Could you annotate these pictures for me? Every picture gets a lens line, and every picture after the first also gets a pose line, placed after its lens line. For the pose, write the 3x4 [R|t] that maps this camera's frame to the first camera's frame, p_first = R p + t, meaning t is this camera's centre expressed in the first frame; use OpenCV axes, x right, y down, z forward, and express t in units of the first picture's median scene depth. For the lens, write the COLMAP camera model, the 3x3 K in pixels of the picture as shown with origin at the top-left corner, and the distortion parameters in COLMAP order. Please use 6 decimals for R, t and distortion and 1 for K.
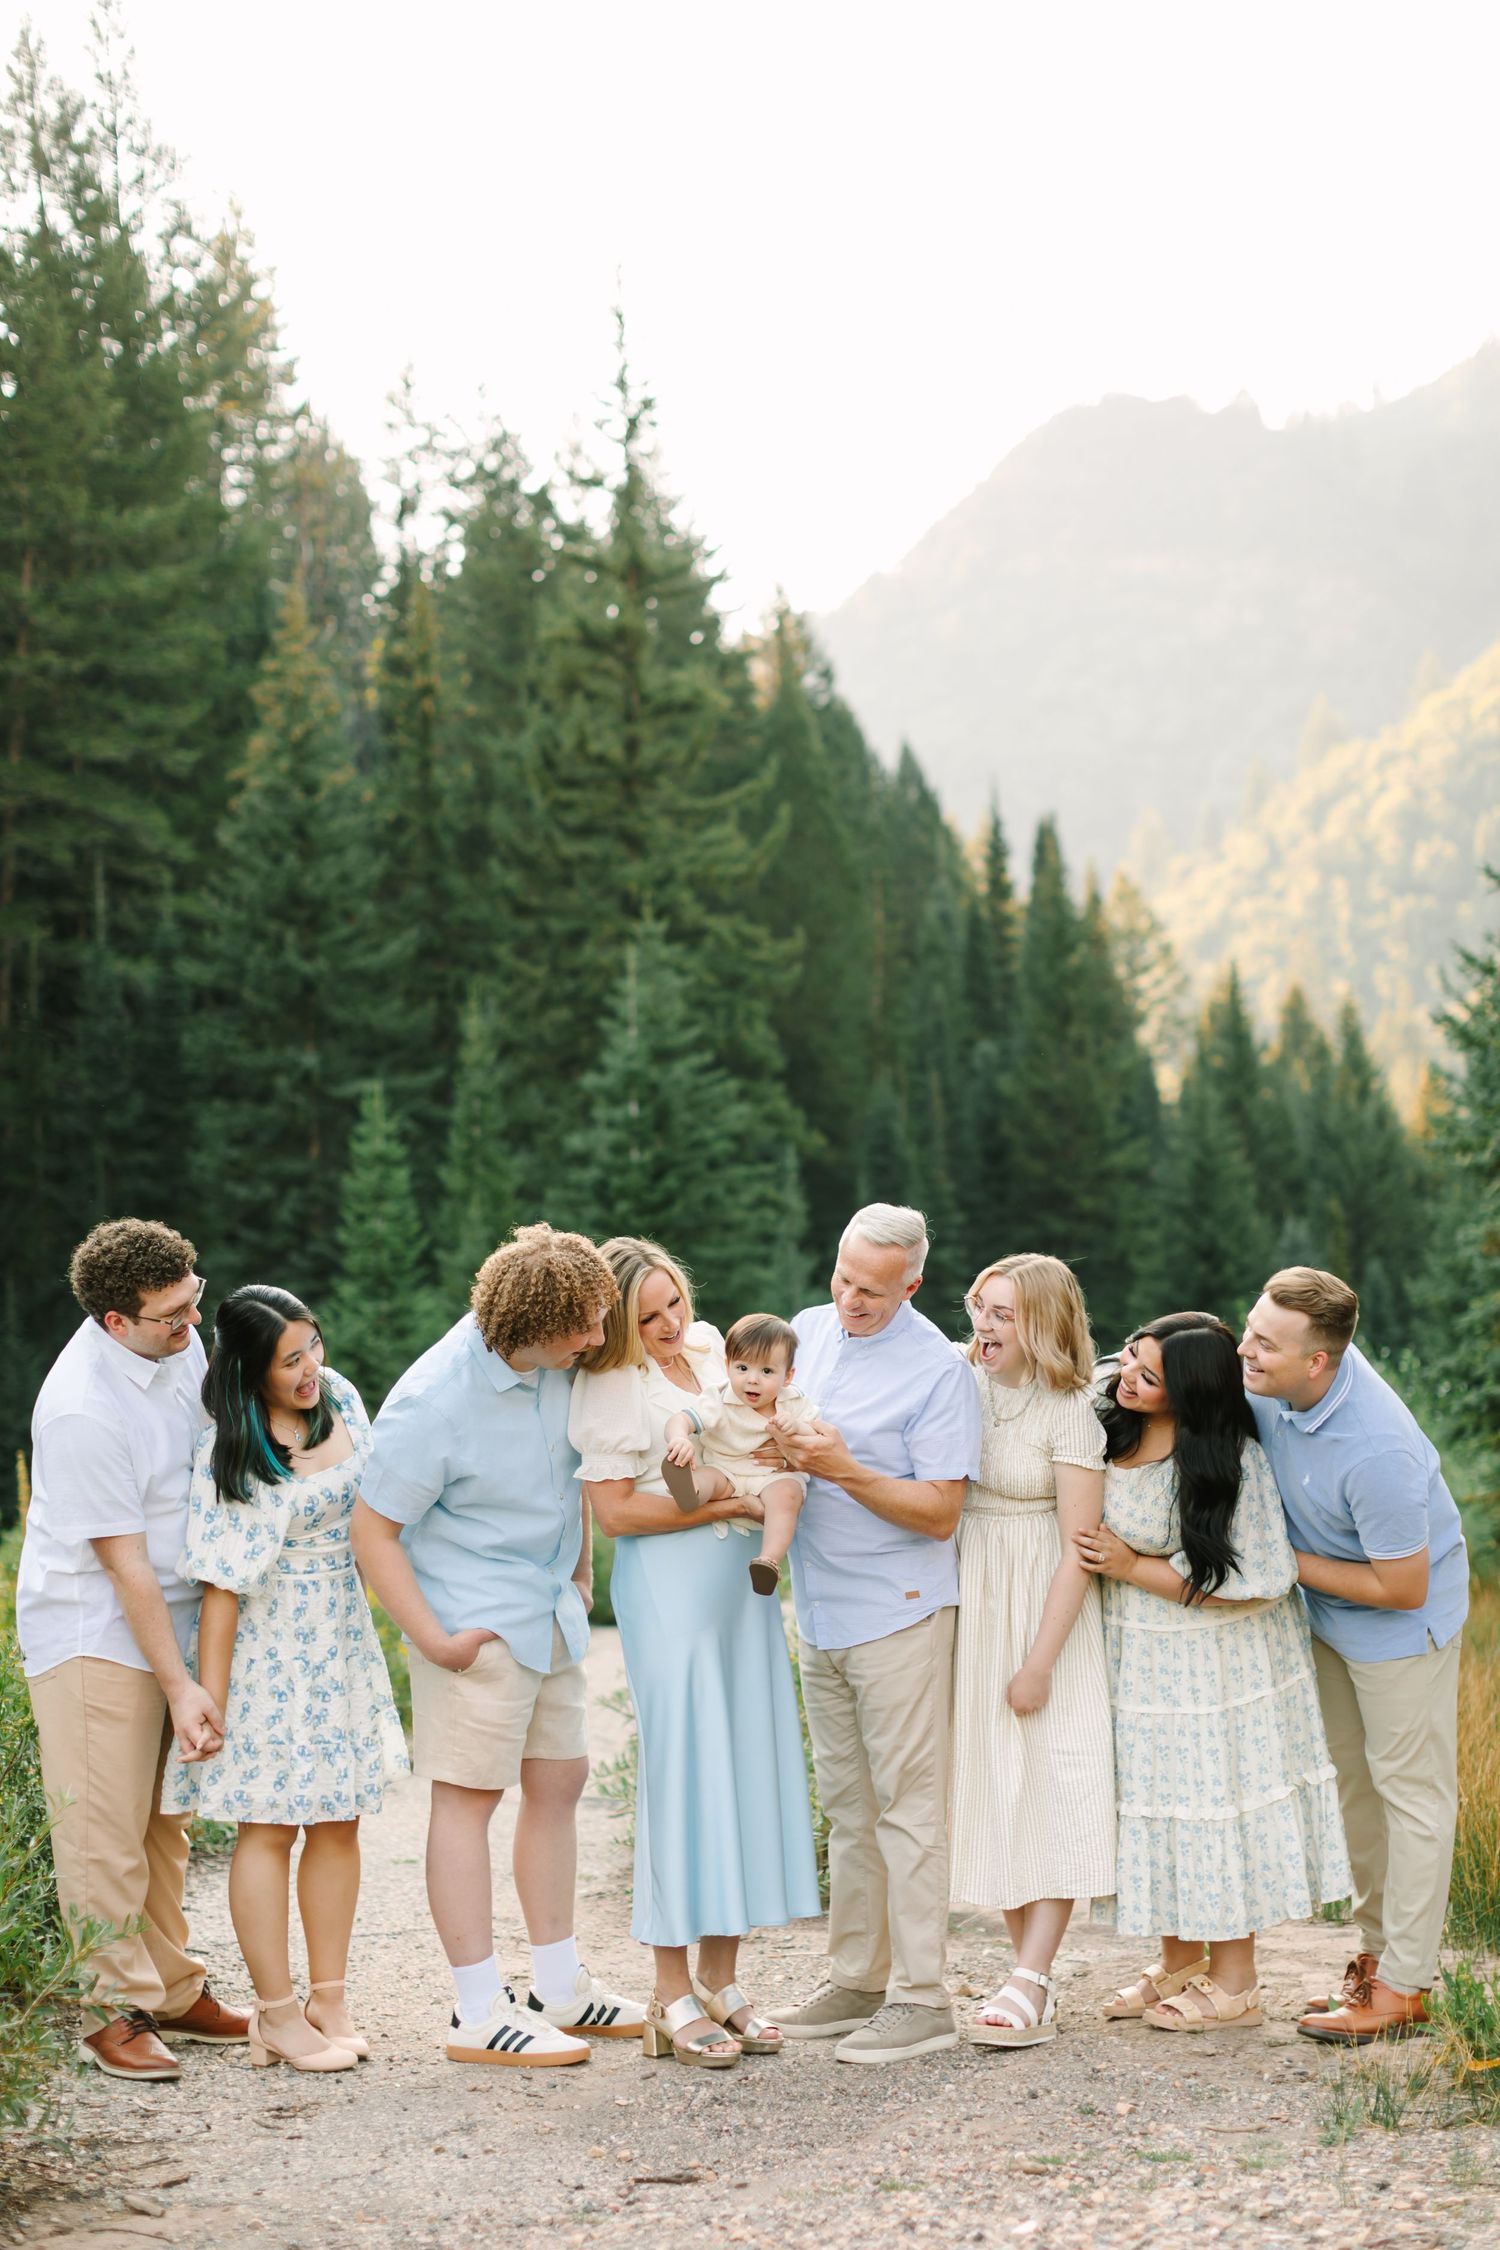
lens RADIAL K [[3500.6, 0, 759.3], [0, 3500.6, 1165.7], [0, 0, 1]] dist [0.037829, -0.053412]
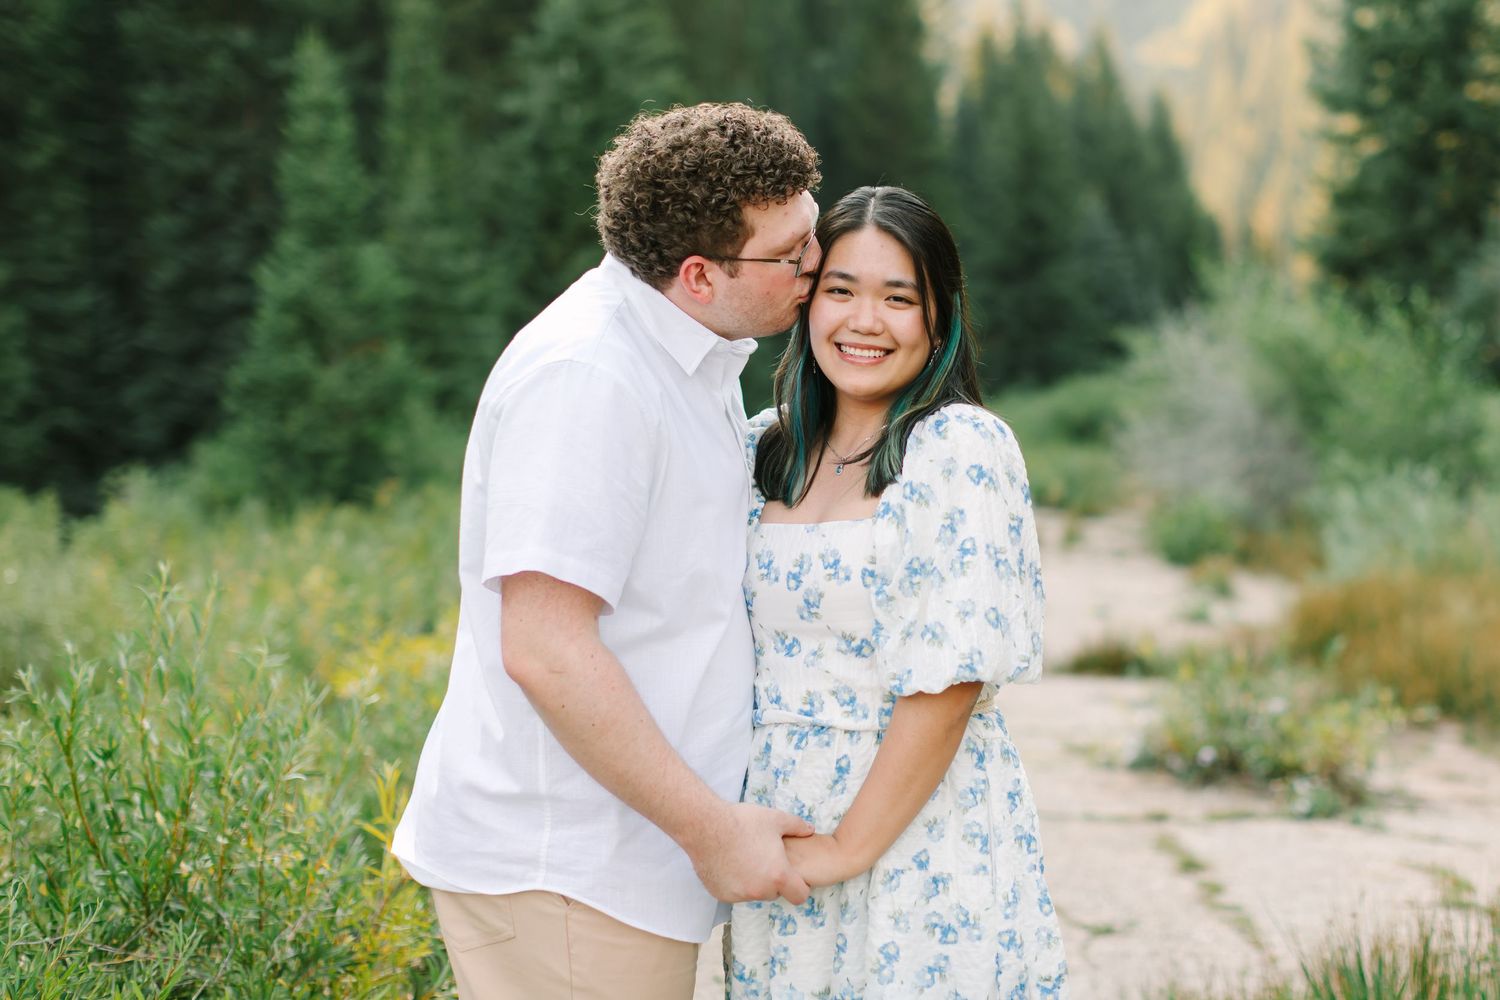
lens RADIAL K [[2275.6, 0, 868.1], [0, 2275.6, 419.8], [0, 0, 1]] dist [0.004562, -0.027341]
pose [[0.990559, -0.013579, 0.136410, -0.034956], [0.000373, 0.995345, 0.096373, 0.018482], [-0.137084, -0.095412, 0.985954, 0.269928]]
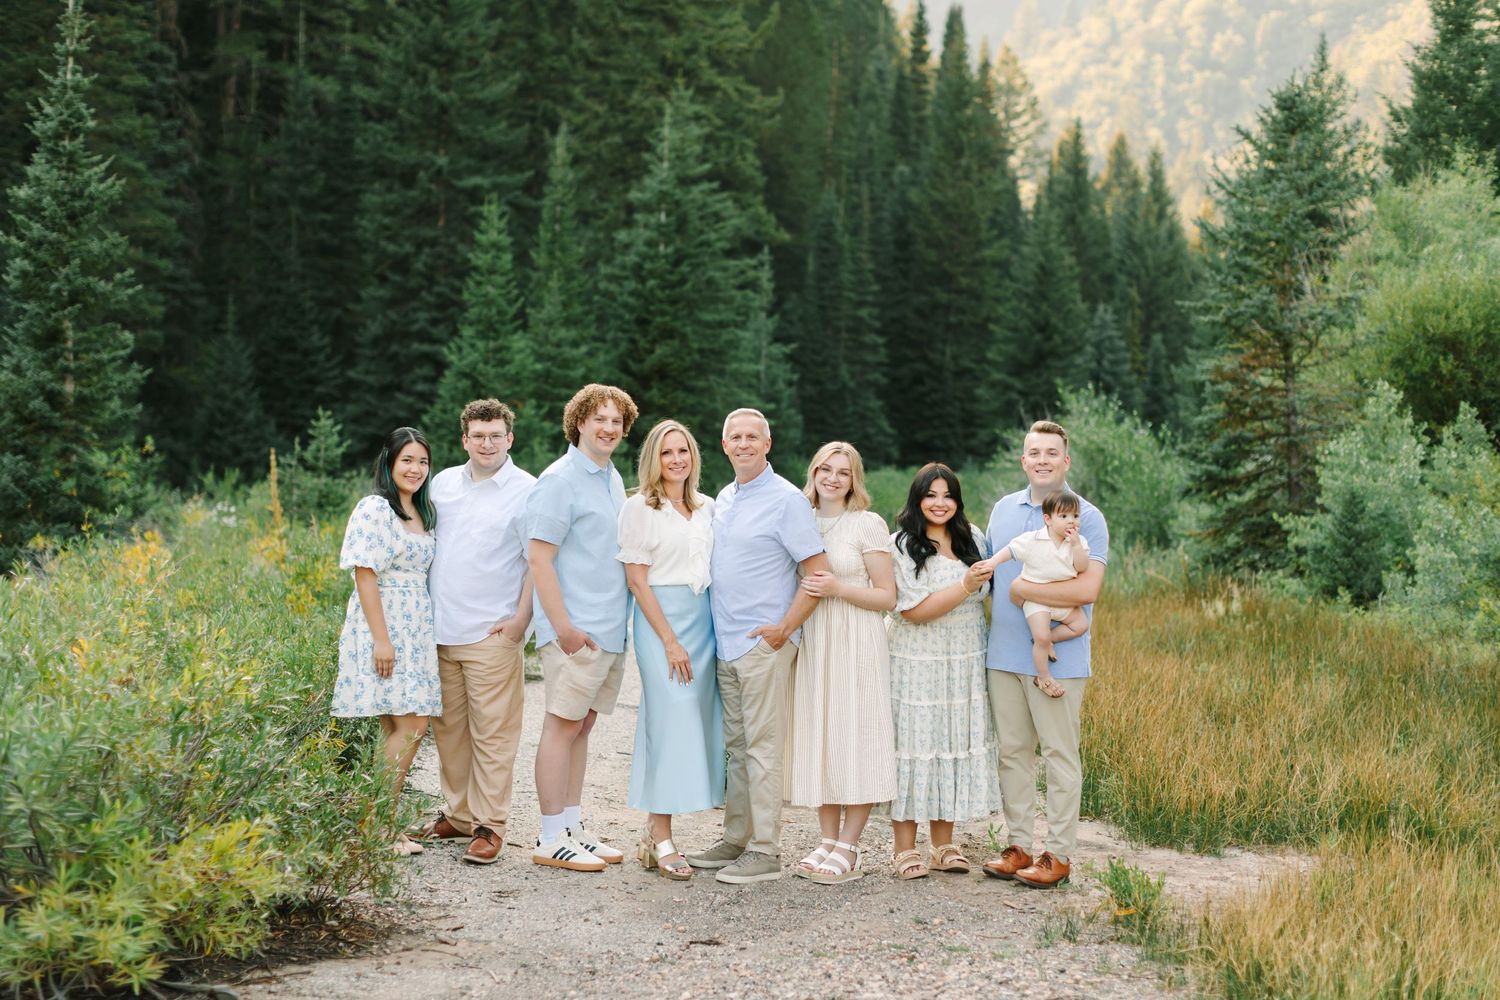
lens RADIAL K [[2534.7, 0, 710.8], [0, 2534.7, 495.3], [0, 0, 1]] dist [0.001306, 0.028269]
pose [[0.997852, 0.065514, 0.000236, -0.006900], [-0.065089, 0.990955, 0.117353, -0.022521], [0.007454, -0.117117, 0.993090, -0.067812]]
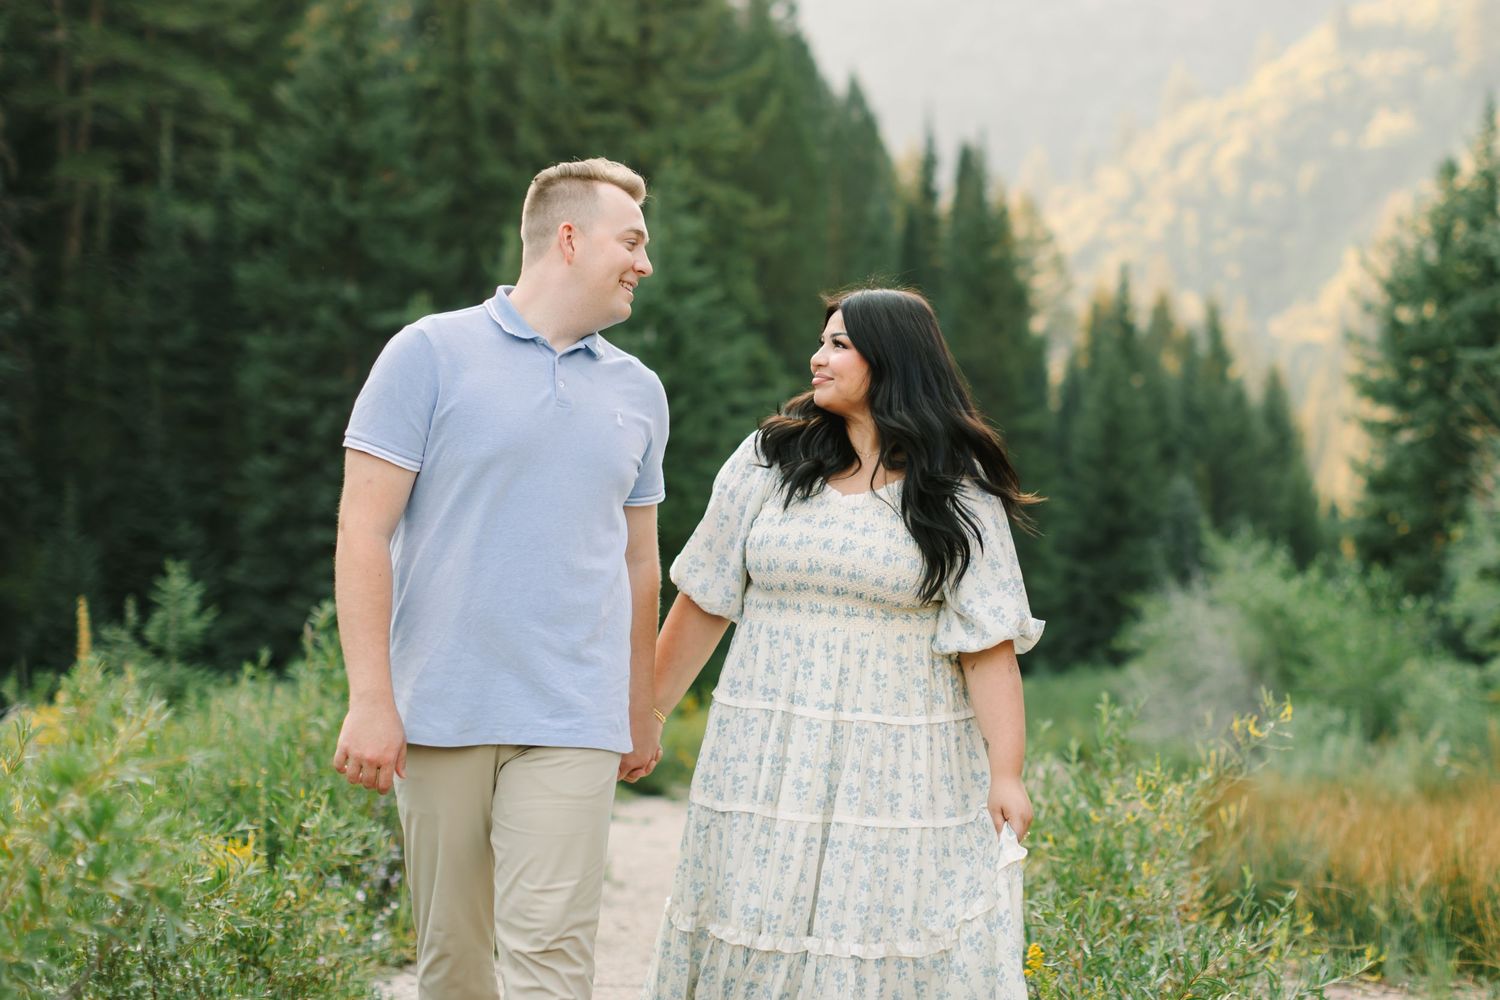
lens RADIAL K [[2696.4, 0, 875.2], [0, 2696.4, 390.1], [0, 0, 1]] dist [0.005407, 0.139809]
pose [[0.995982, 0.040788, 0.079721, -0.027192], [-0.038659, 0.998858, -0.028070, 0.018633], [-0.080775, 0.024875, 0.996422, 0.117748]]
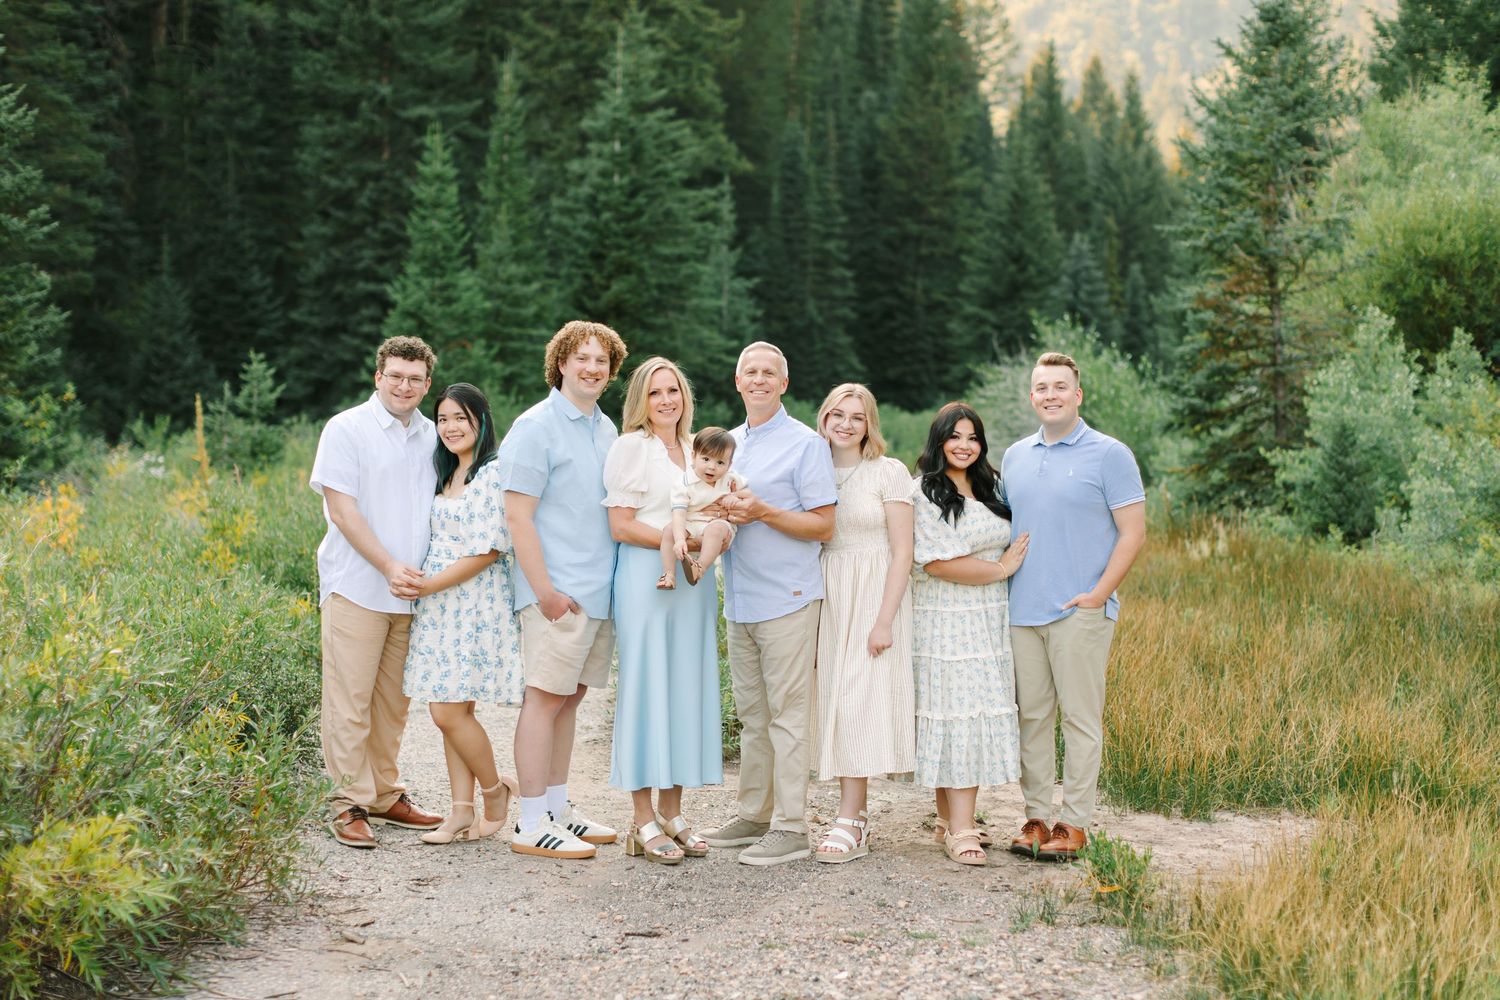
lens RADIAL K [[2591.3, 0, 750.0], [0, 2591.3, 500.0], [0, 0, 1]] dist [0.022914, -0.029907]
pose [[0.998349, 0.050382, 0.027591, -0.003426], [-0.053758, 0.988733, 0.139705, -0.020214], [-0.020242, -0.140958, 0.989809, -0.047471]]
